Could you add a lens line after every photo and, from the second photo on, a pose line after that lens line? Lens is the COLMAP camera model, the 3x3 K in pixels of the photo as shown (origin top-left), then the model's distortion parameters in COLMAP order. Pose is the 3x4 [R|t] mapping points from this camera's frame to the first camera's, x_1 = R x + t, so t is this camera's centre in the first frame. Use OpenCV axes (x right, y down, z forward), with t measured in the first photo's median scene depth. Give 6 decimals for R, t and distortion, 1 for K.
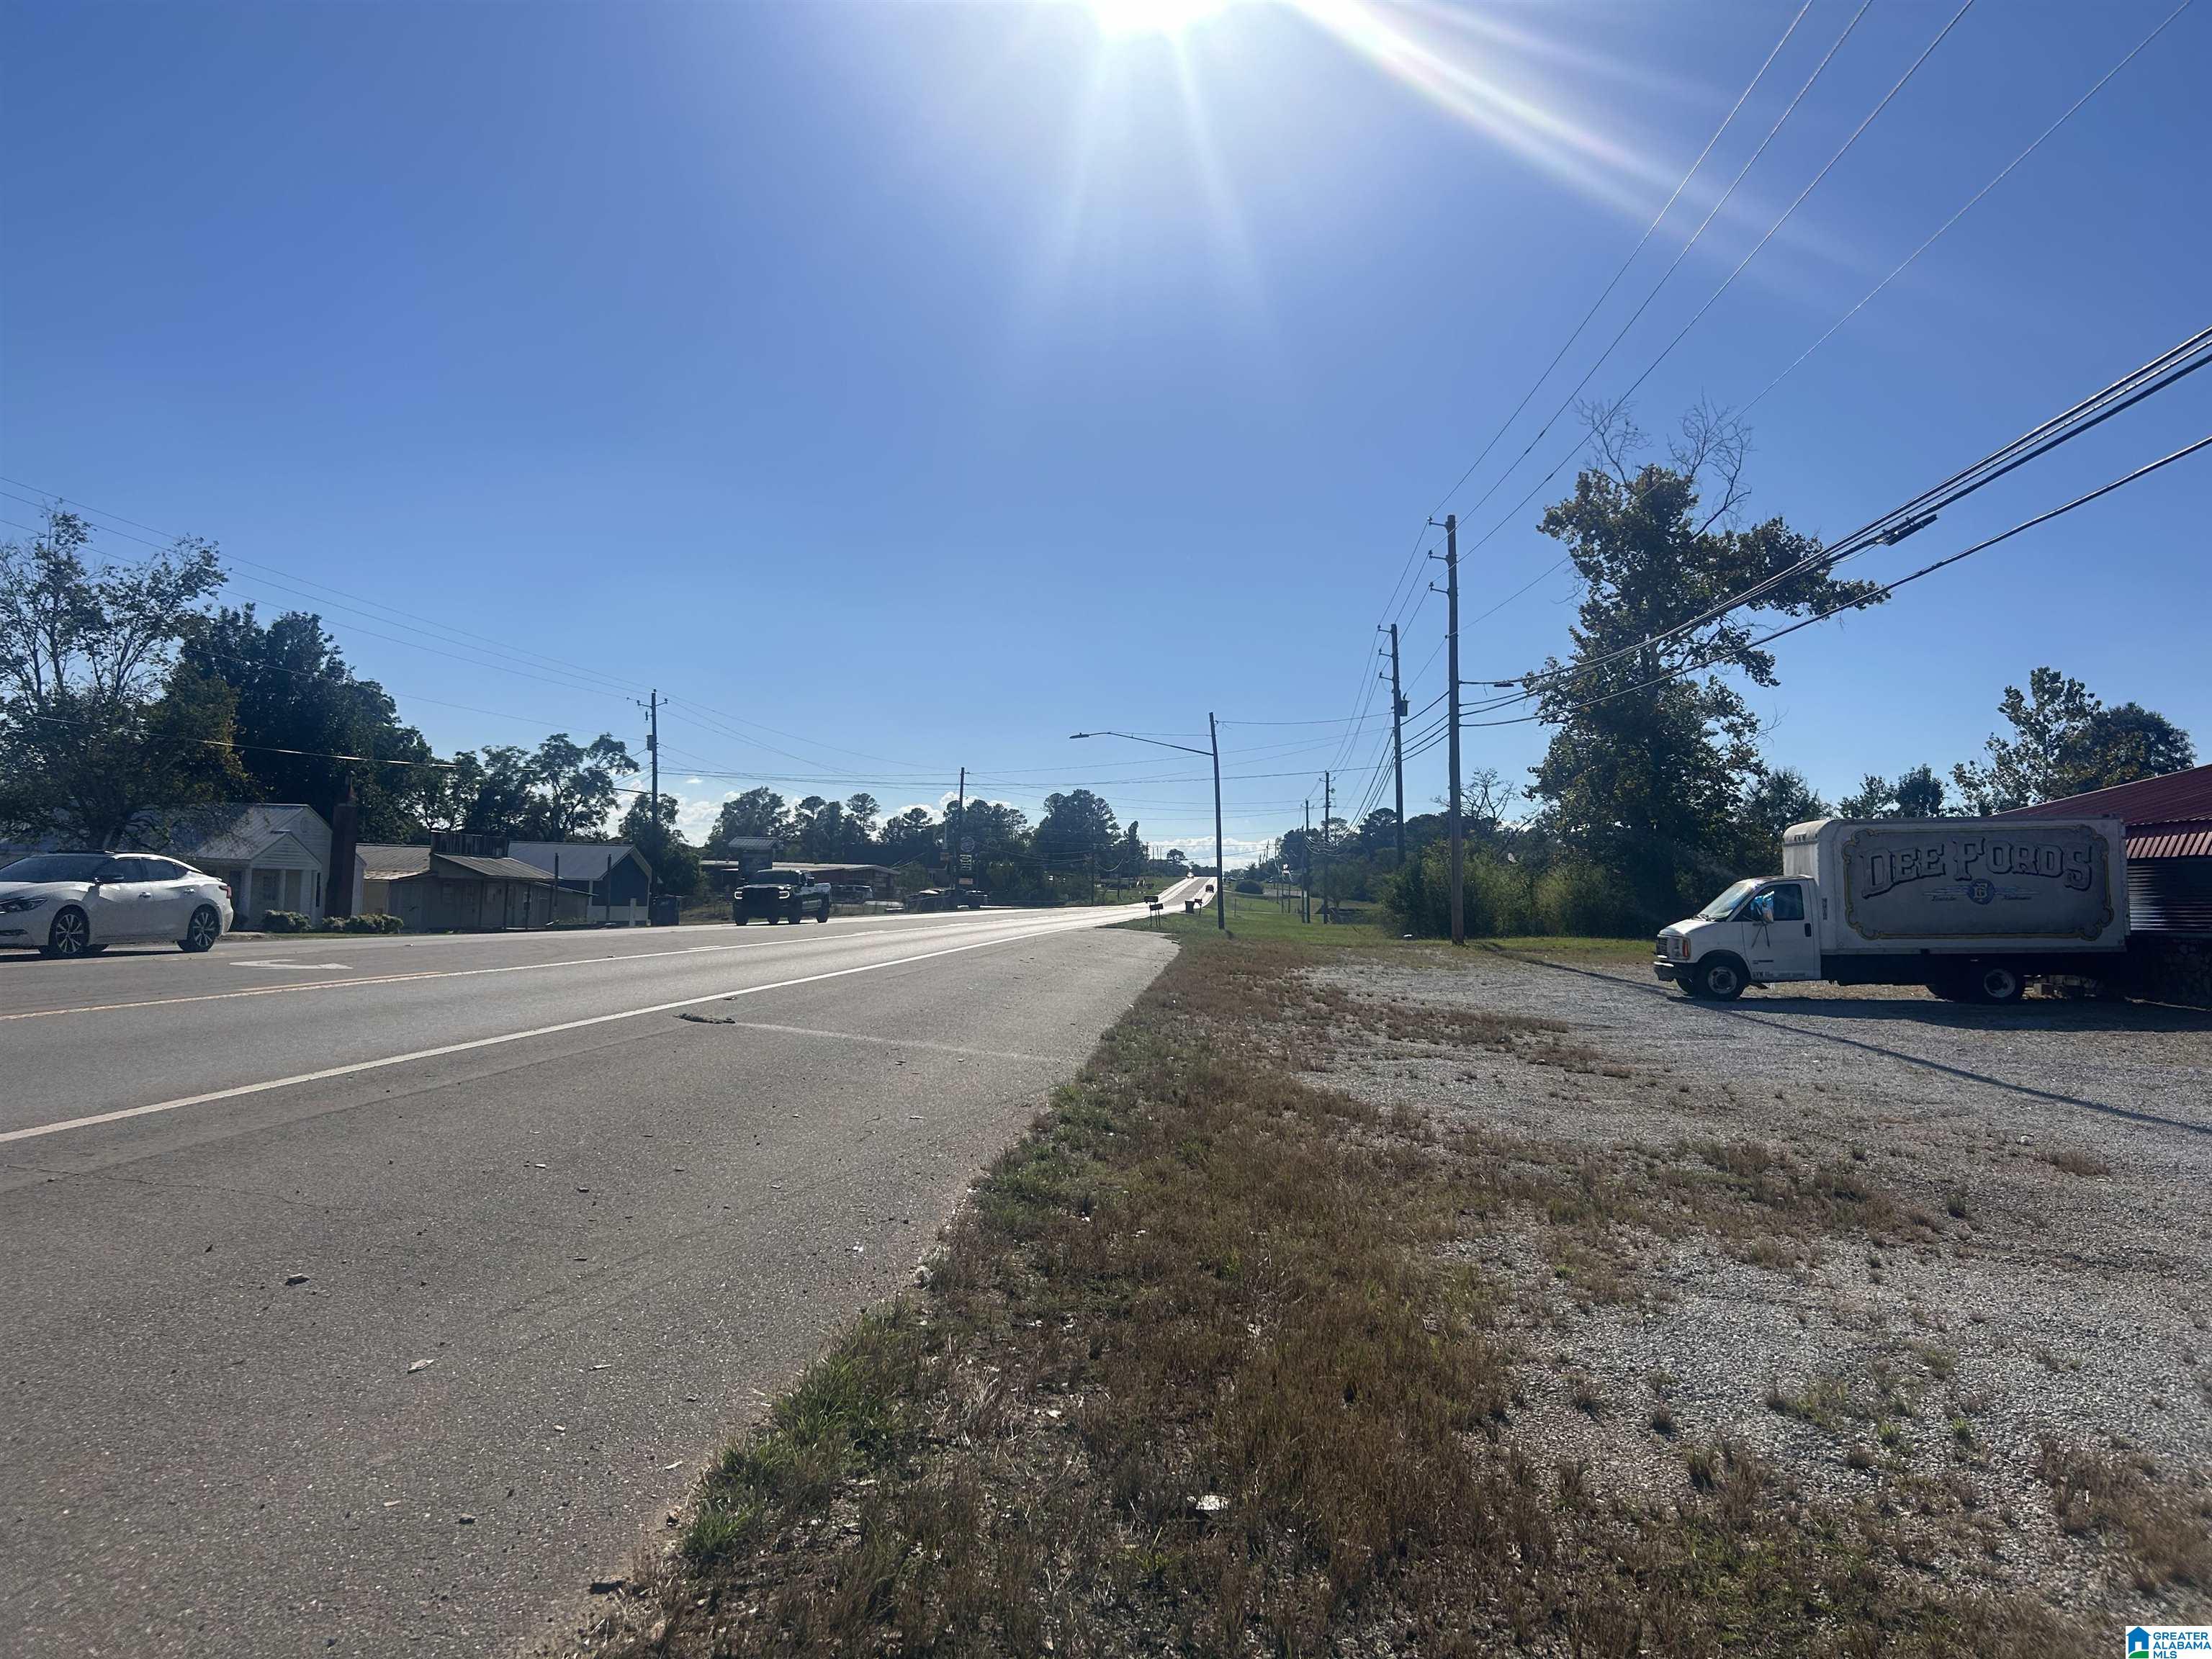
lens RADIAL K [[1656.7, 0, 1085.5], [0, 1656.7, 824.6], [0, 0, 1]] dist [0.044693, -0.037764]
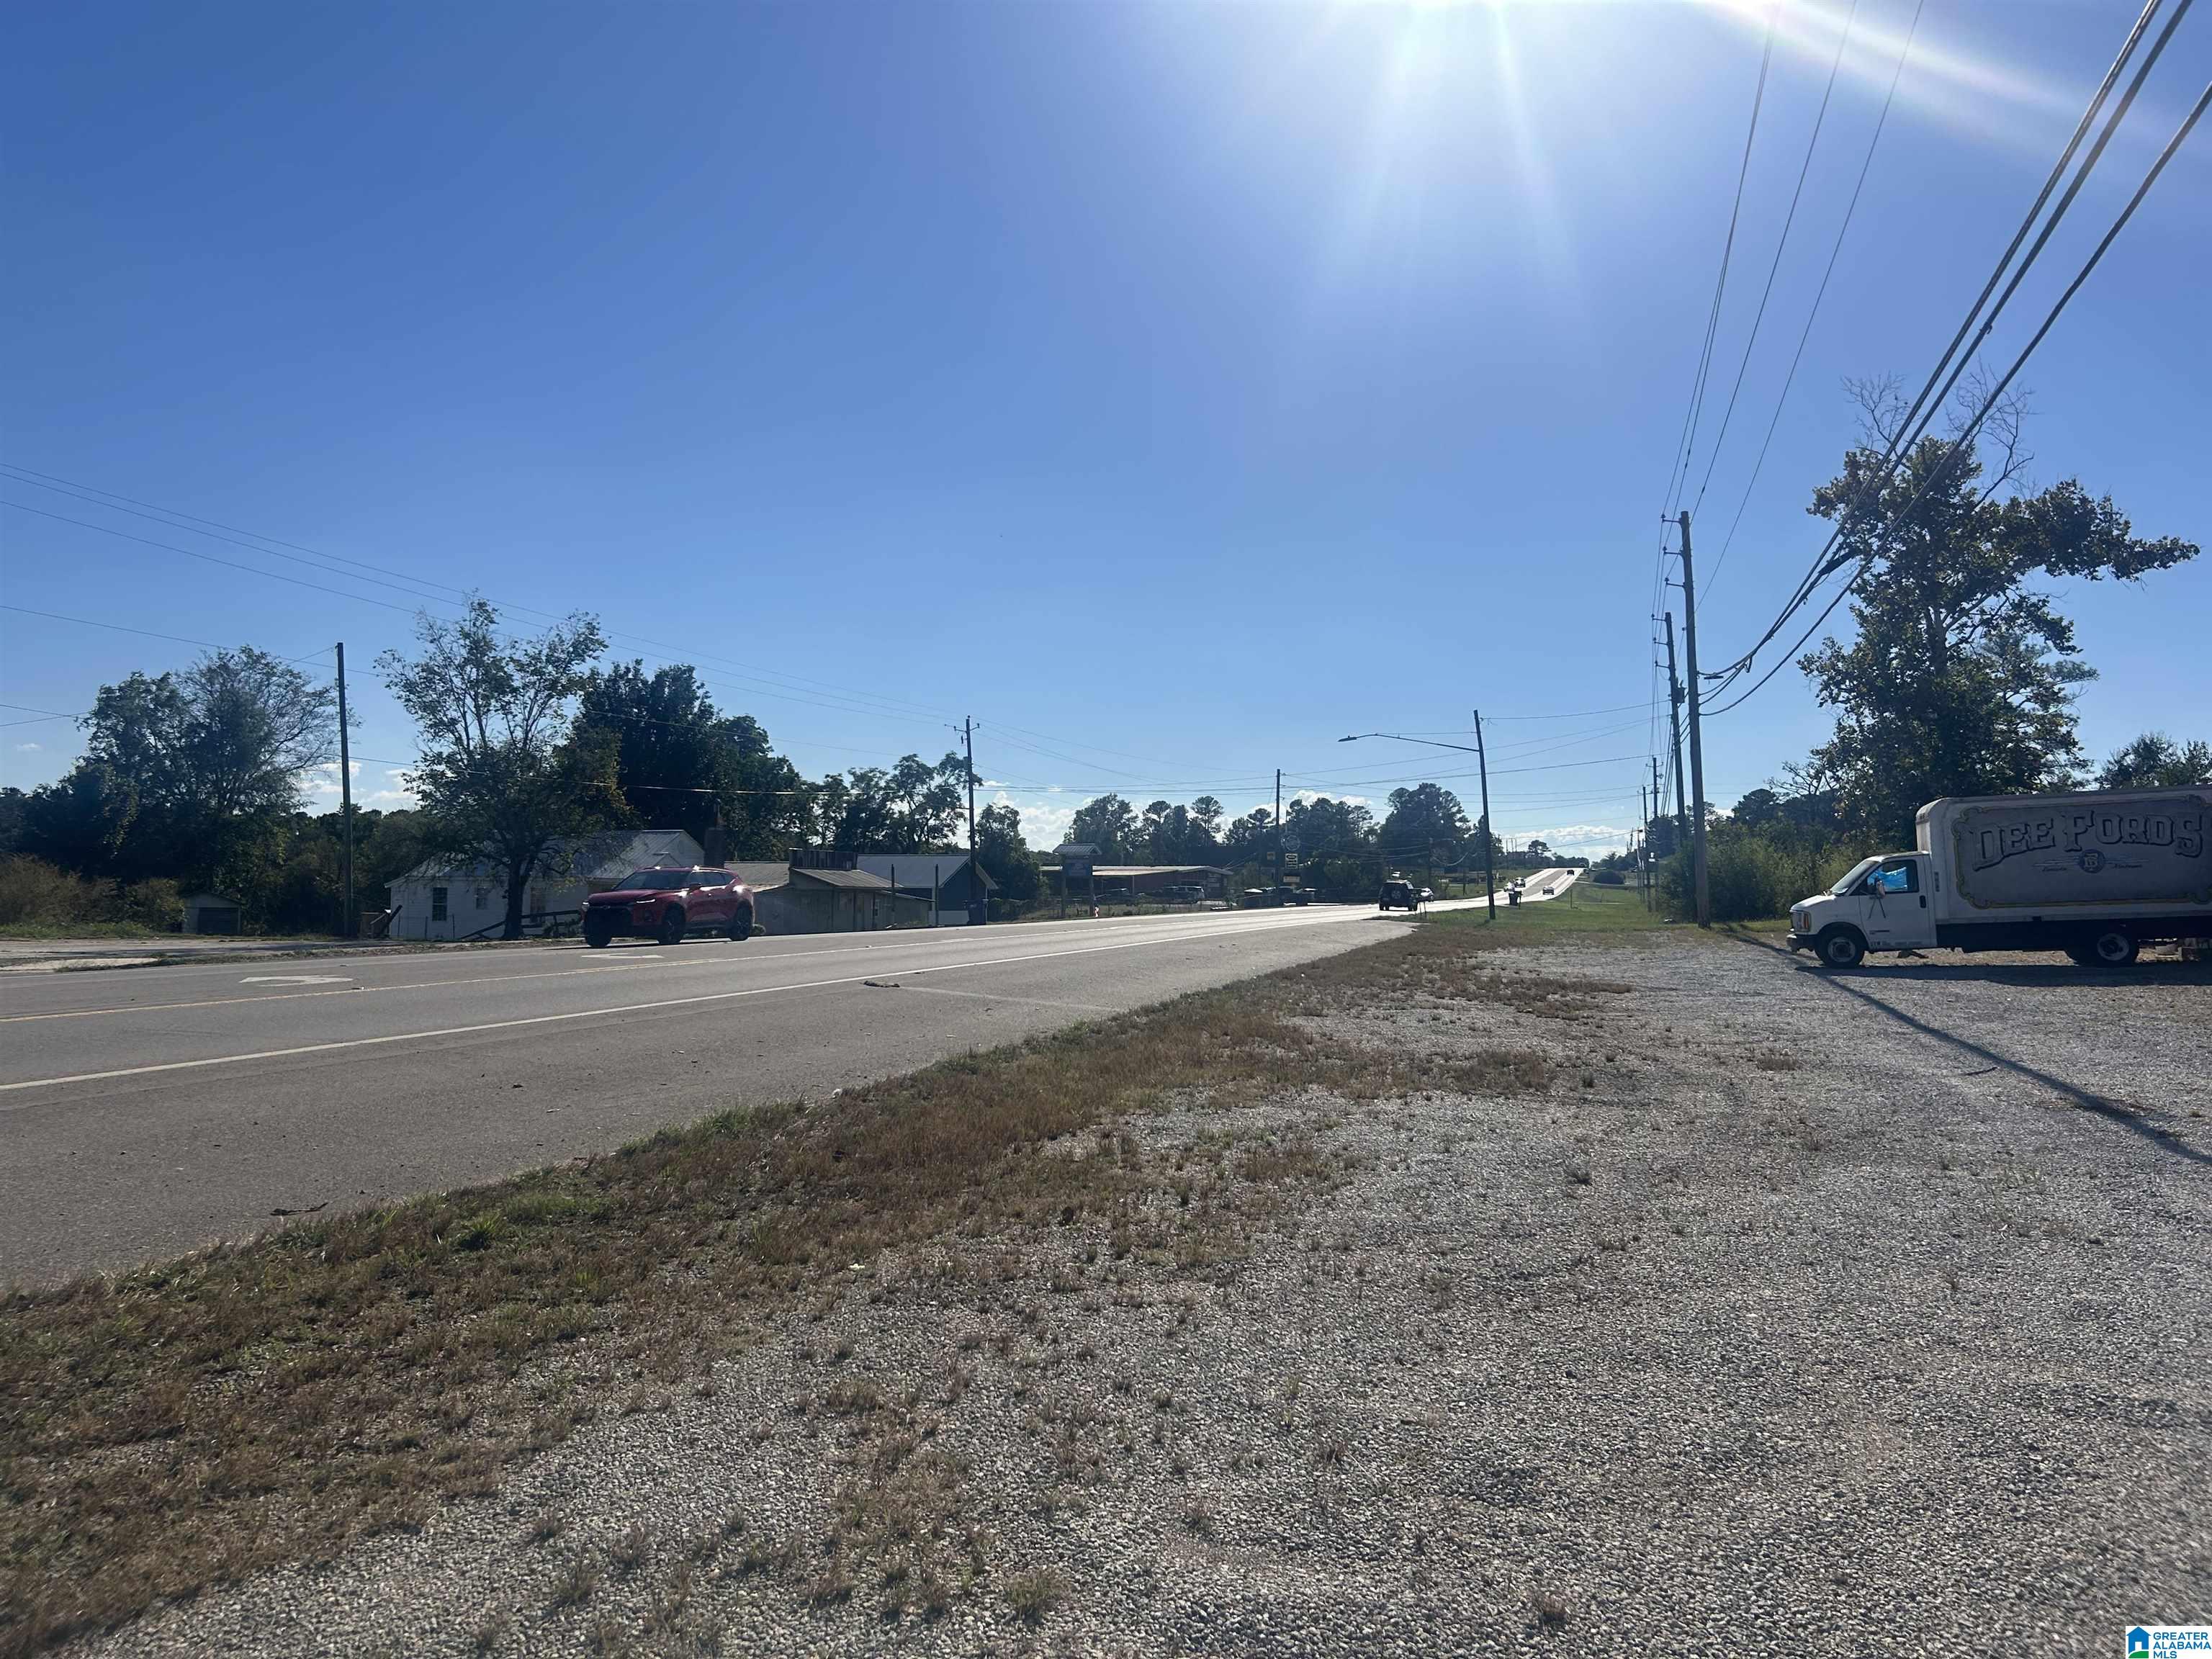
lens RADIAL K [[1640.4, 0, 1095.9], [0, 1640.4, 826.1], [0, 0, 1]] dist [0.098045, -0.147543]
pose [[0.977478, -0.036123, -0.207923, 0.054017], [0.036355, 0.999335, -0.002707, -0.000951], [0.207883, -0.004913, 0.978141, -0.065491]]
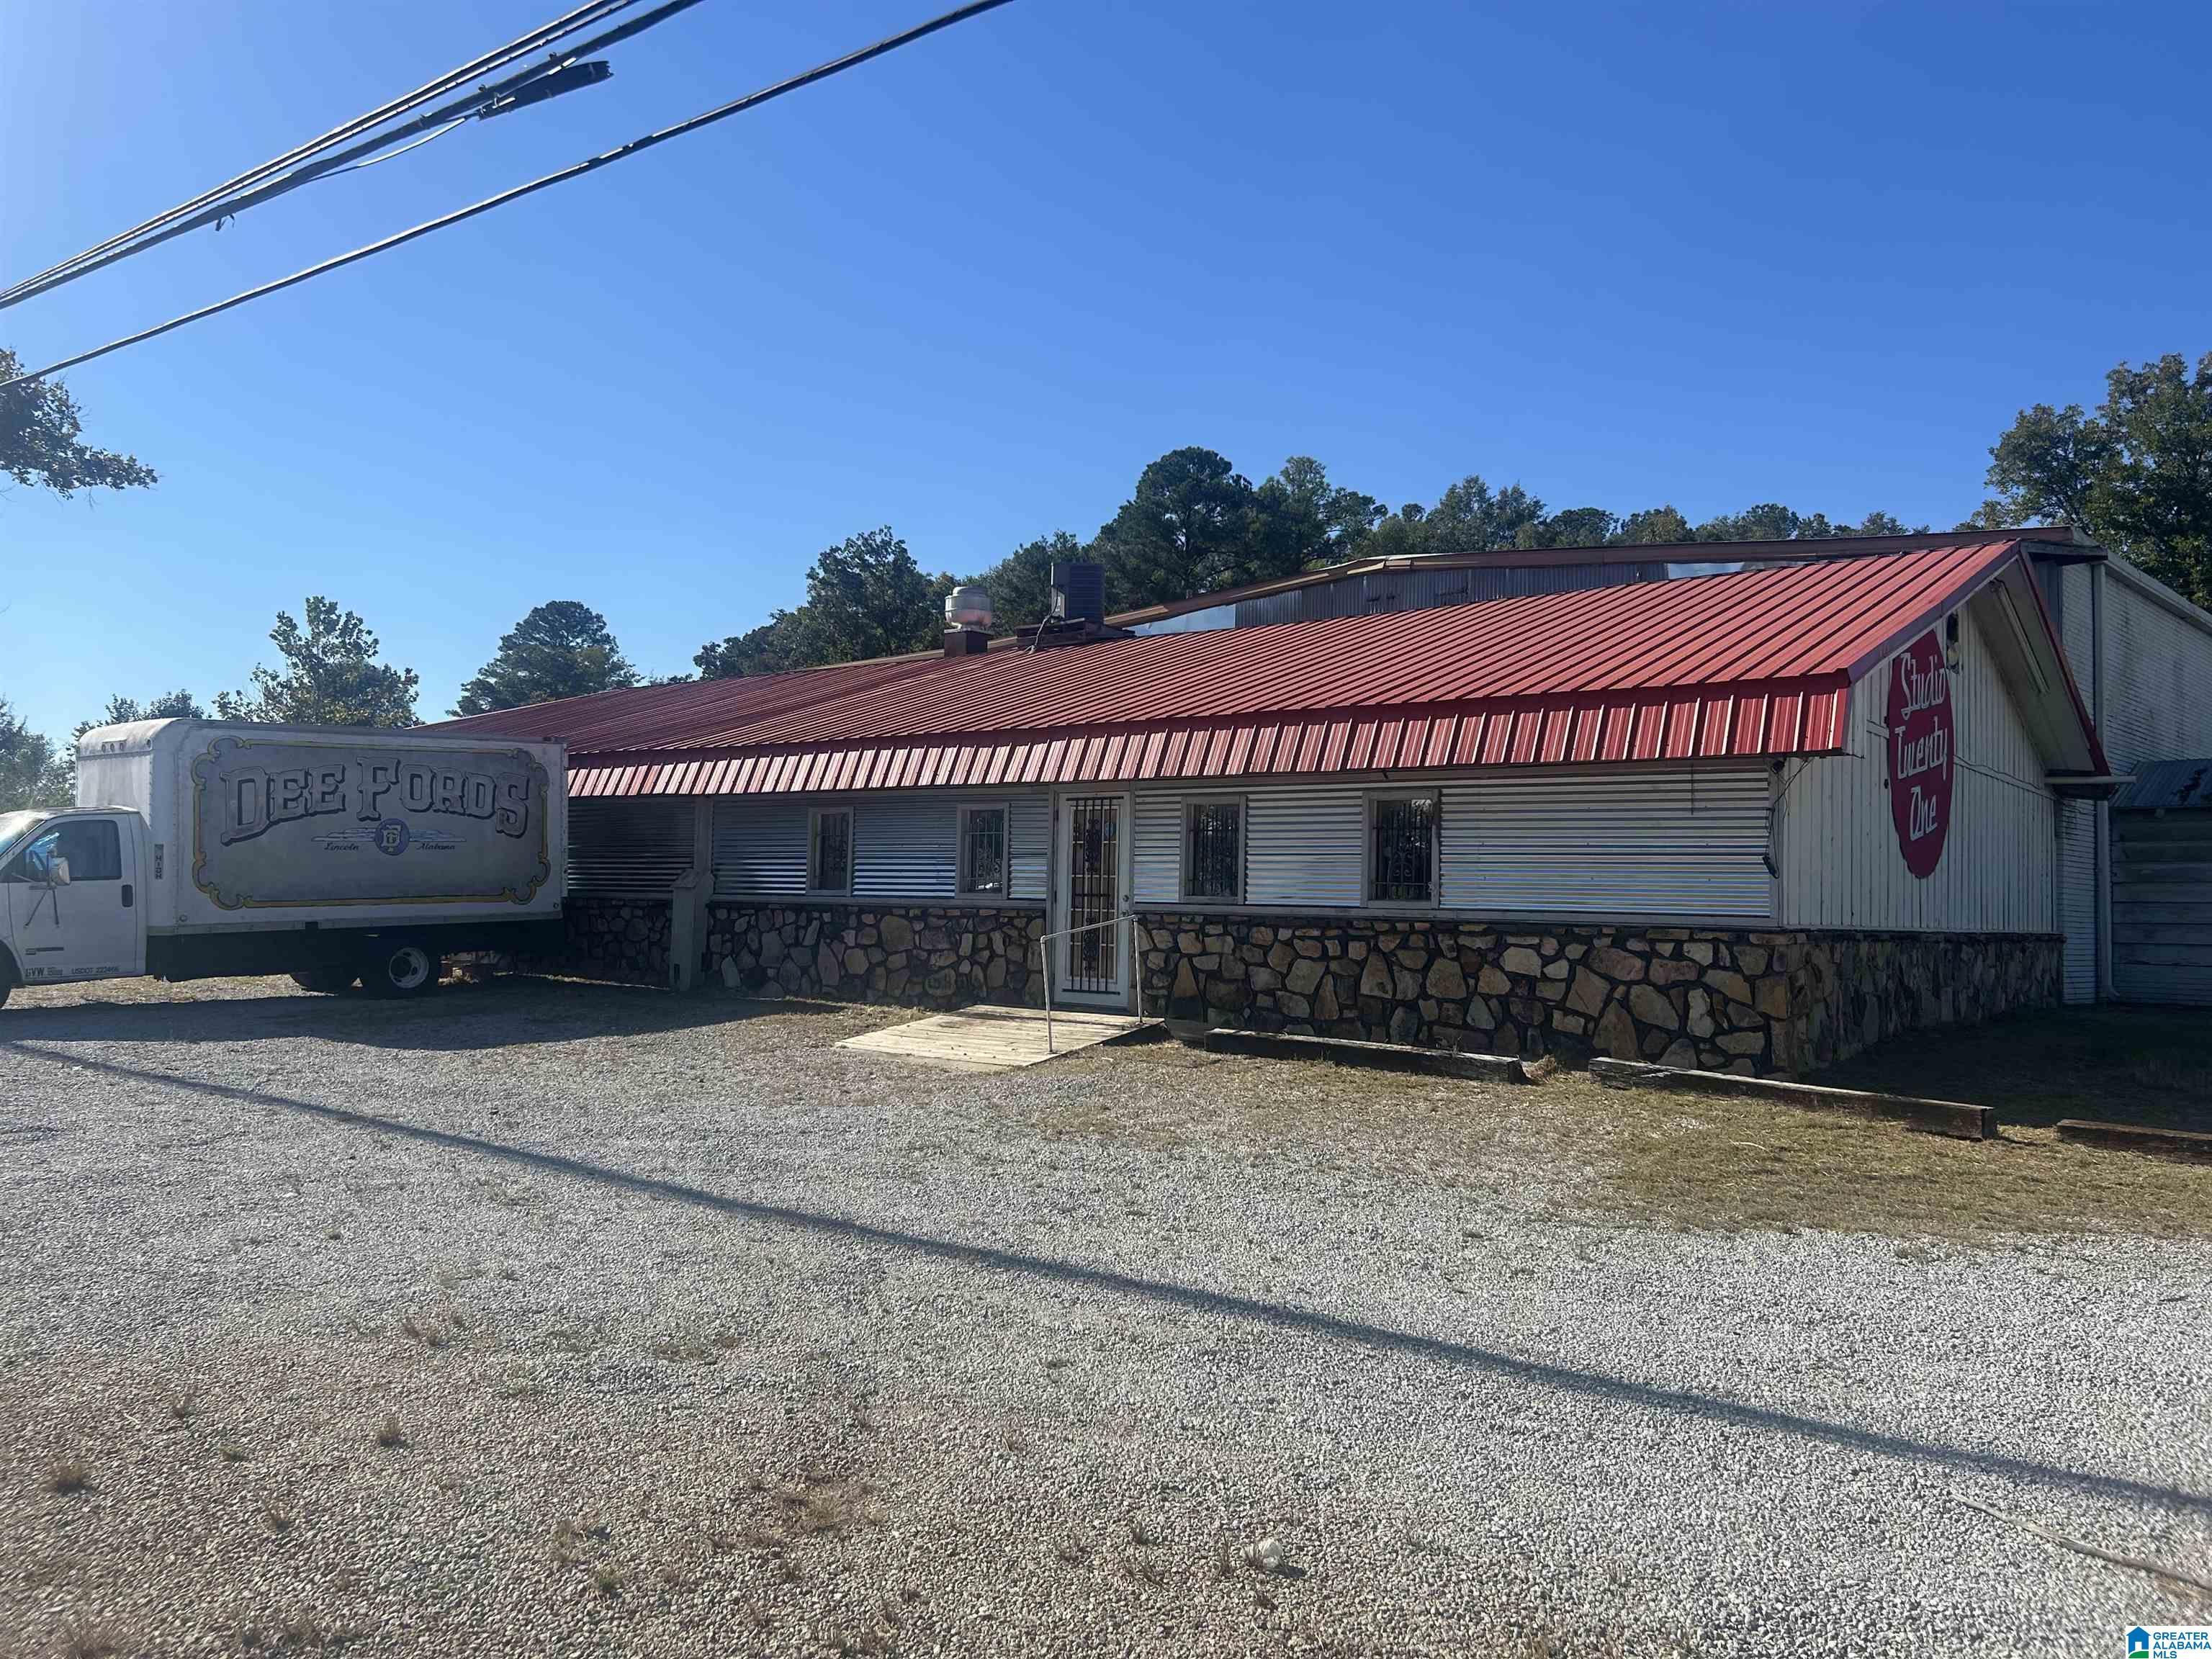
lens RADIAL K [[1656.7, 0, 1095.2], [0, 1656.7, 804.3], [0, 0, 1]] dist [0.057616, -0.042630]
pose [[0.545564, 0.032755, 0.837429, 0.044070], [-0.046926, 0.998862, -0.008498, 0.007323], [-0.836754, -0.034661, 0.546480, 0.147118]]
